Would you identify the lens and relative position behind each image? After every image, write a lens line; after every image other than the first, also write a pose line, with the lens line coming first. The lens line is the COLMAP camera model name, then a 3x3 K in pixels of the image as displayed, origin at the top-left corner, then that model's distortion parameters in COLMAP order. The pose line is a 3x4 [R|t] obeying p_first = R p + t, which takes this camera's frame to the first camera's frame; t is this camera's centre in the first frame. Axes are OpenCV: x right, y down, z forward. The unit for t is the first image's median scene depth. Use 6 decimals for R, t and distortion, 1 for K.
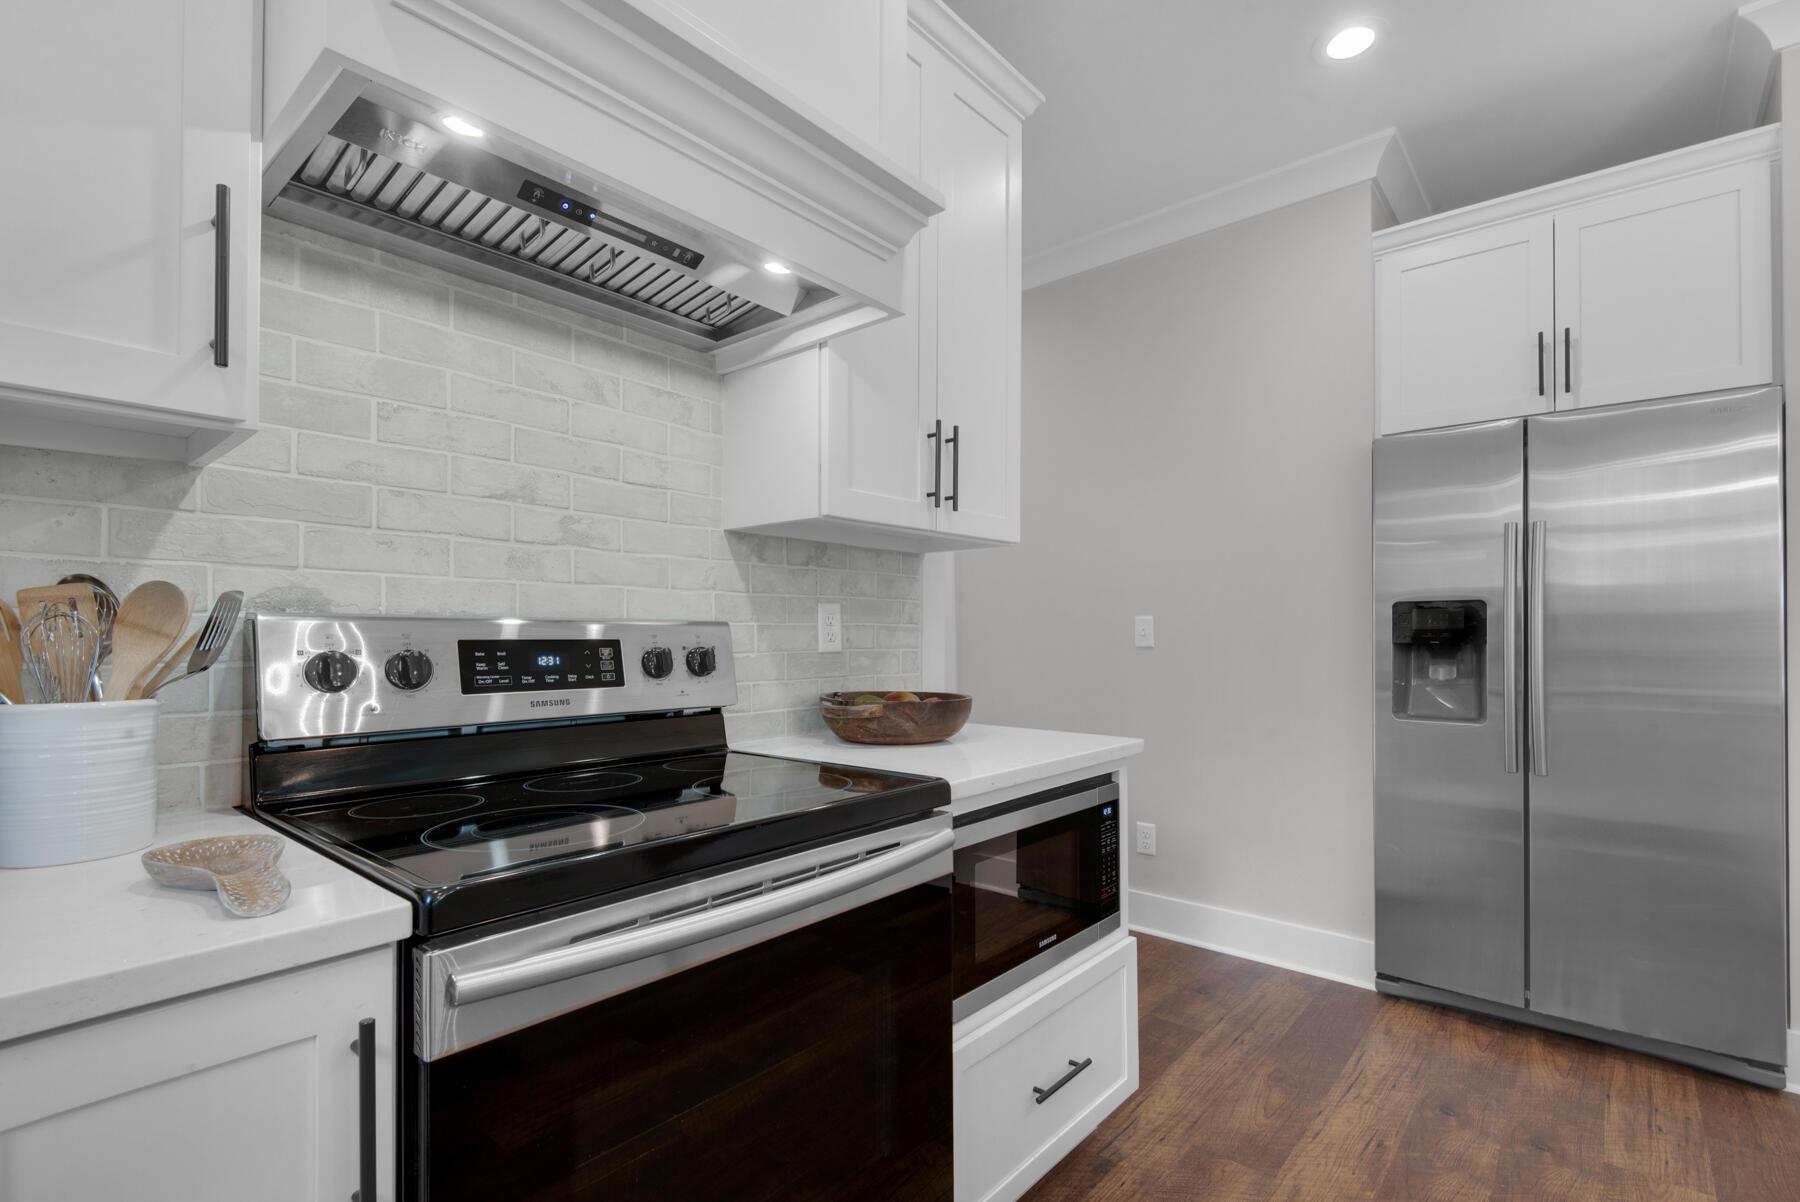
lens RADIAL K [[821.4, 0, 902.1], [0, 821.4, 624.4], [0, 0, 1]] dist [0.001244, -0.000060]
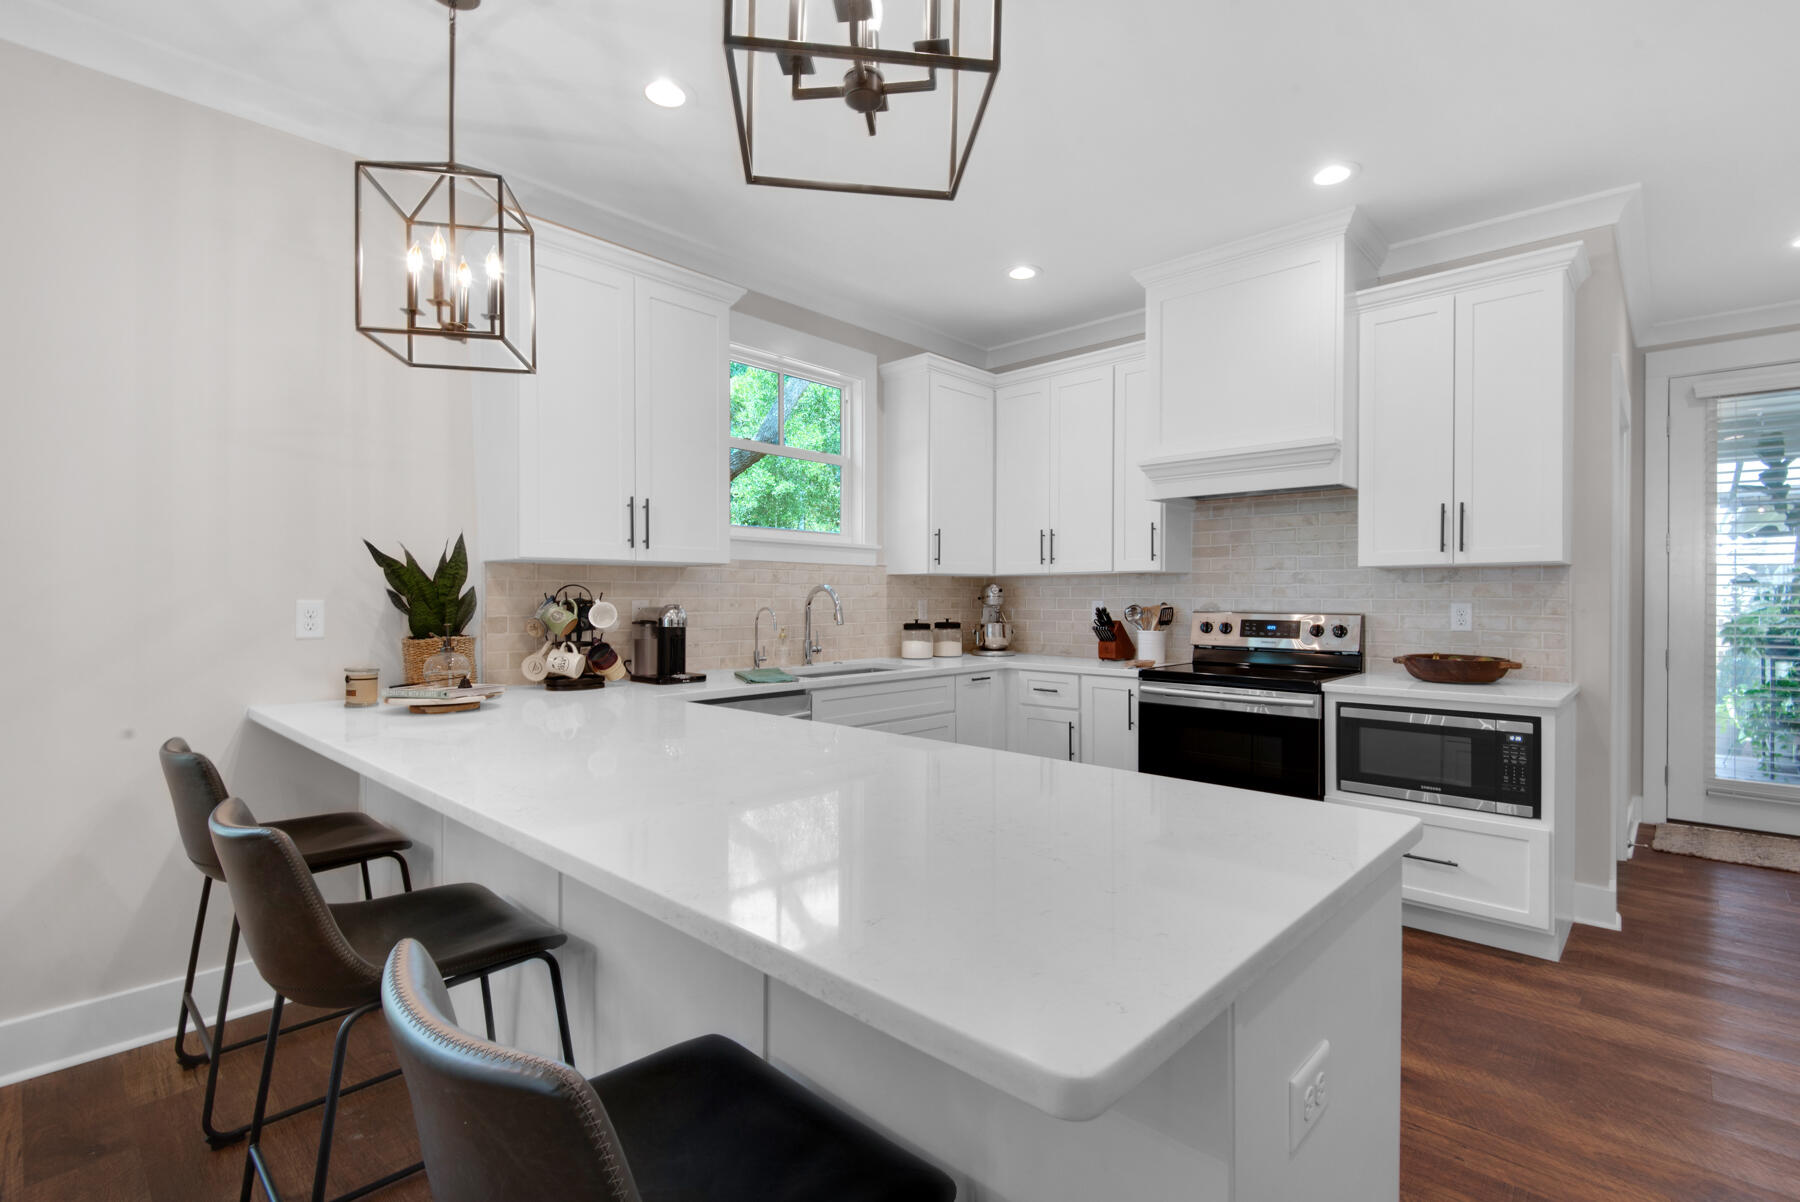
lens RADIAL K [[838.5, 0, 893.6], [0, 838.5, 597.1], [0, 0, 1]] dist [-0.001245, -0.000813]
pose [[-0.056389, 0.002917, -0.998405, 2.172050], [0.015922, 0.999871, 0.002022, -0.074845], [0.998282, -0.015783, -0.056429, -0.111051]]
